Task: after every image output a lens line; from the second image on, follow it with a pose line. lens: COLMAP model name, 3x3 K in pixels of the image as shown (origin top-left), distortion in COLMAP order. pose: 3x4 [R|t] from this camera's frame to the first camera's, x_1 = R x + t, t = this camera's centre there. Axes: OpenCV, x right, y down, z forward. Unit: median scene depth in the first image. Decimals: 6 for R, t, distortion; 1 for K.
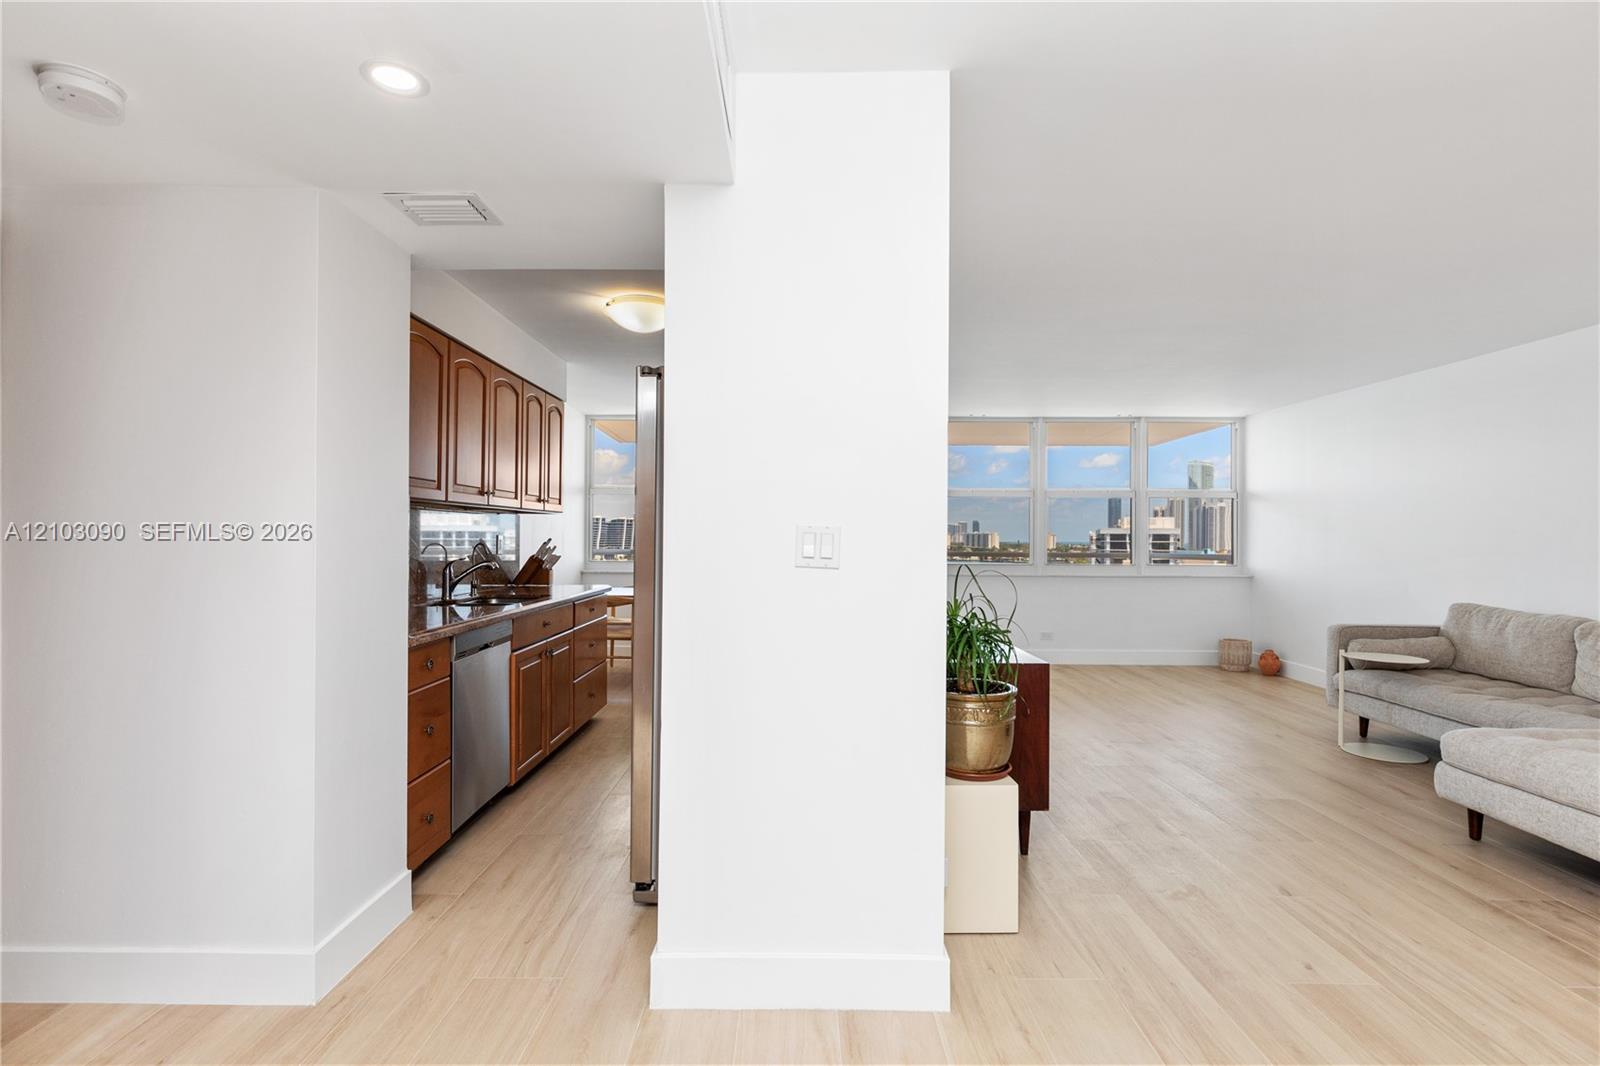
lens RADIAL K [[756.7, 0, 788.3], [0, 756.7, 538.5], [0, 0, 1]] dist [0.000810, 0.000263]
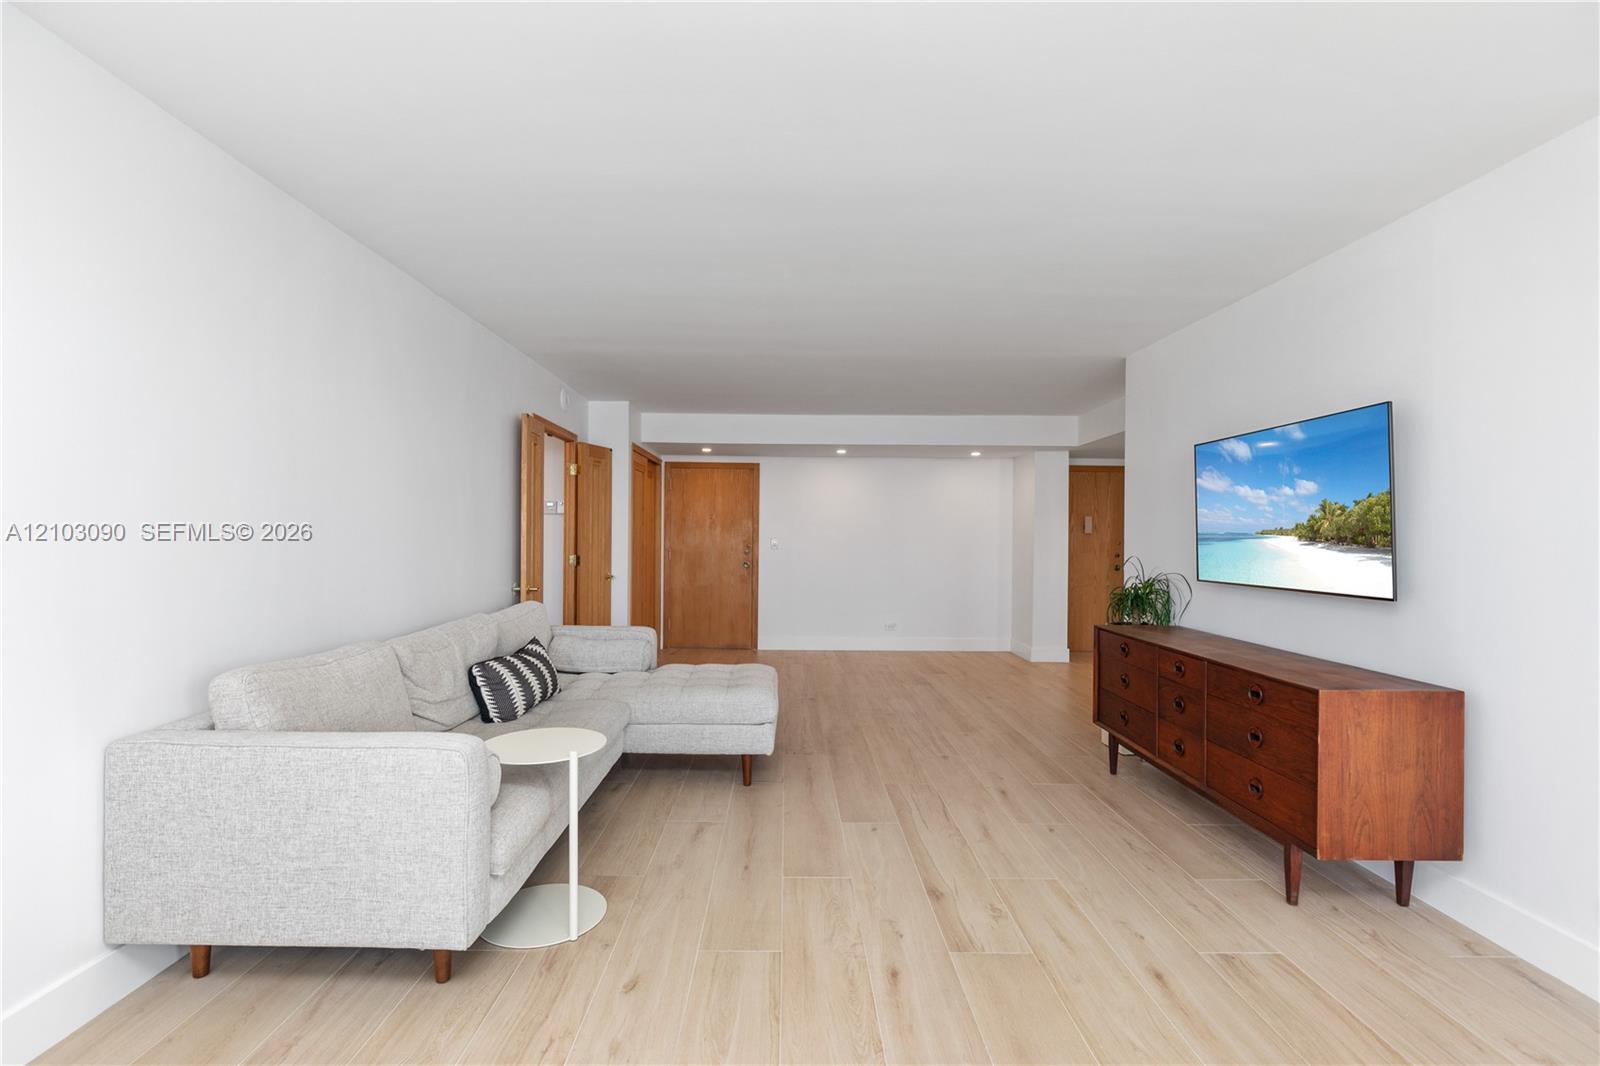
lens RADIAL K [[748.8, 0, 784.0], [0, 748.8, 534.9], [0, 0, 1]] dist [-0.000372, -0.000627]
pose [[-0.999853, -0.012205, -0.012008, 0.674818], [-0.012225, 0.999924, 0.001630, -0.003029], [0.011988, 0.001776, -0.999927, 1.704524]]
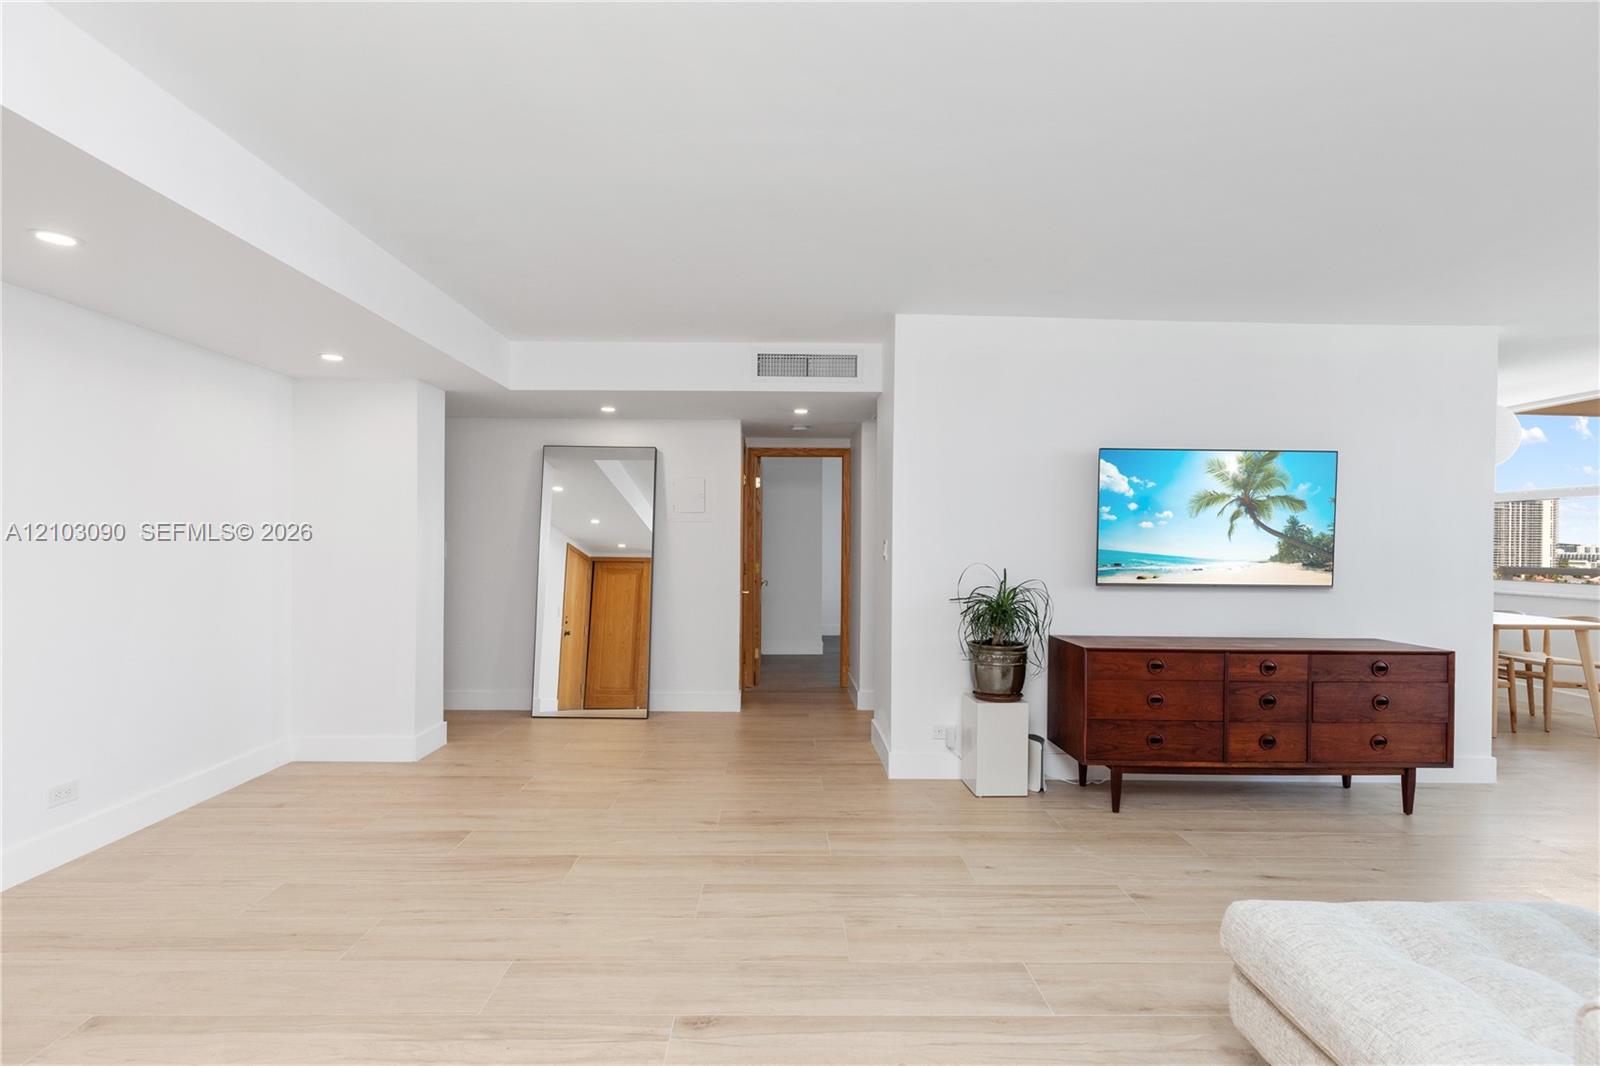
lens RADIAL K [[744.3, 0, 791.1], [0, 744.3, 544.2], [0, 0, 1]] dist [-0.005100, -0.000401]
pose [[0.025298, -0.003222, -0.999675, 1.073854], [-0.011727, 0.999925, -0.003520, 0.005284], [0.999611, 0.011812, 0.025258, 0.332936]]
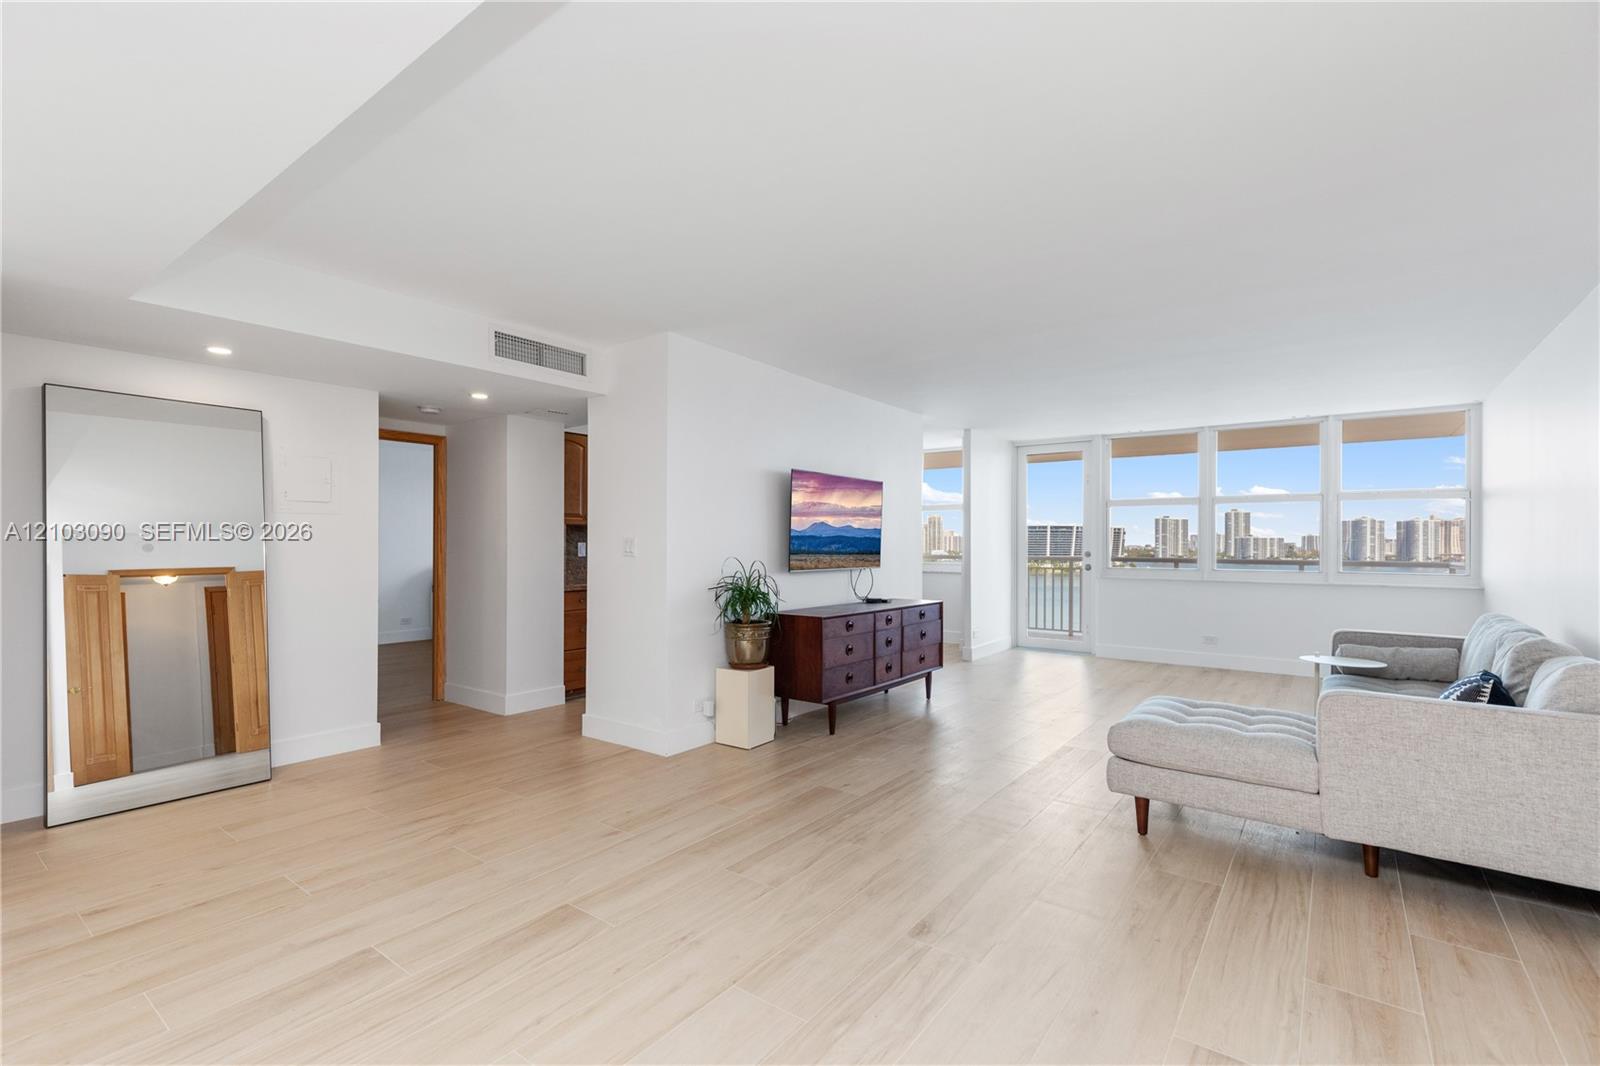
lens RADIAL K [[717.4, 0, 783.8], [0, 717.4, 539.6], [0, 0, 1]] dist [0.006353, -0.000672]
pose [[0.799707, -0.004819, -0.600372, 0.854024], [-0.001337, 0.999951, -0.009807, 0.007210], [0.600389, 0.008645, 0.799661, -0.230796]]
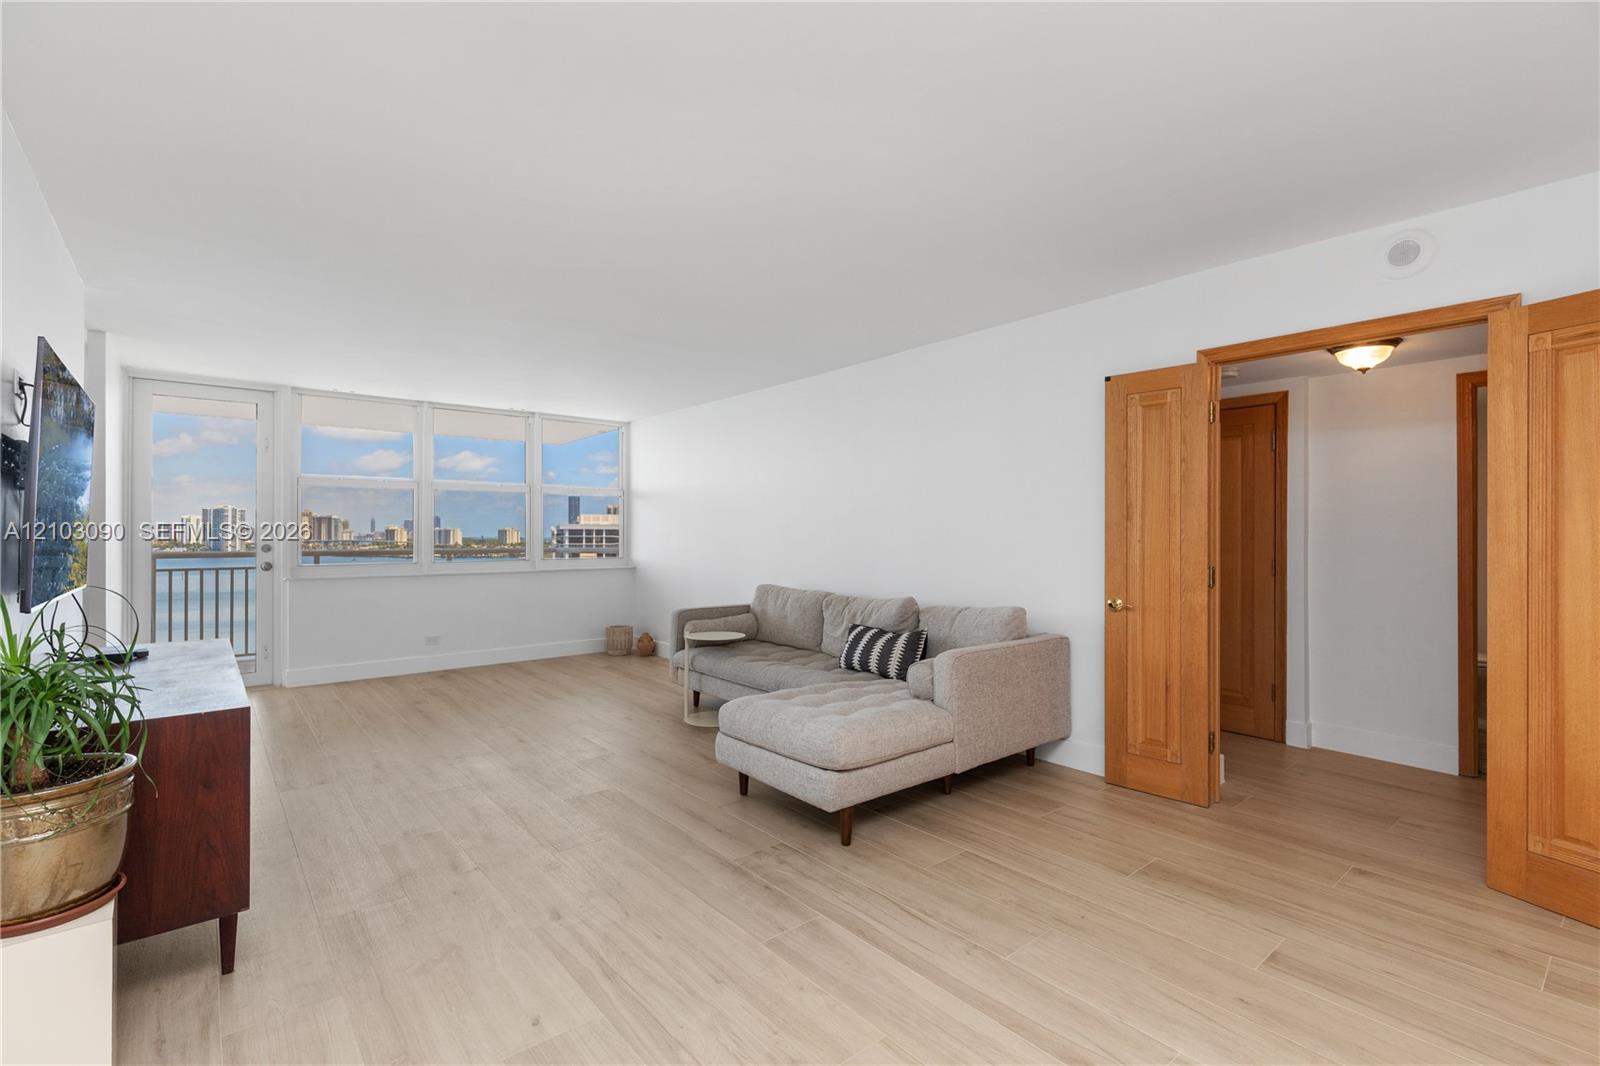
lens RADIAL K [[725.3, 0, 788.9], [0, 725.3, 523.5], [0, 0, 1]] dist [0.005815, -0.000338]
pose [[0.767151, 0.003148, 0.641459, 0.200752], [0.006141, 0.999906, -0.012252, 0.001567], [-0.641438, 0.013338, 0.767059, 0.087188]]
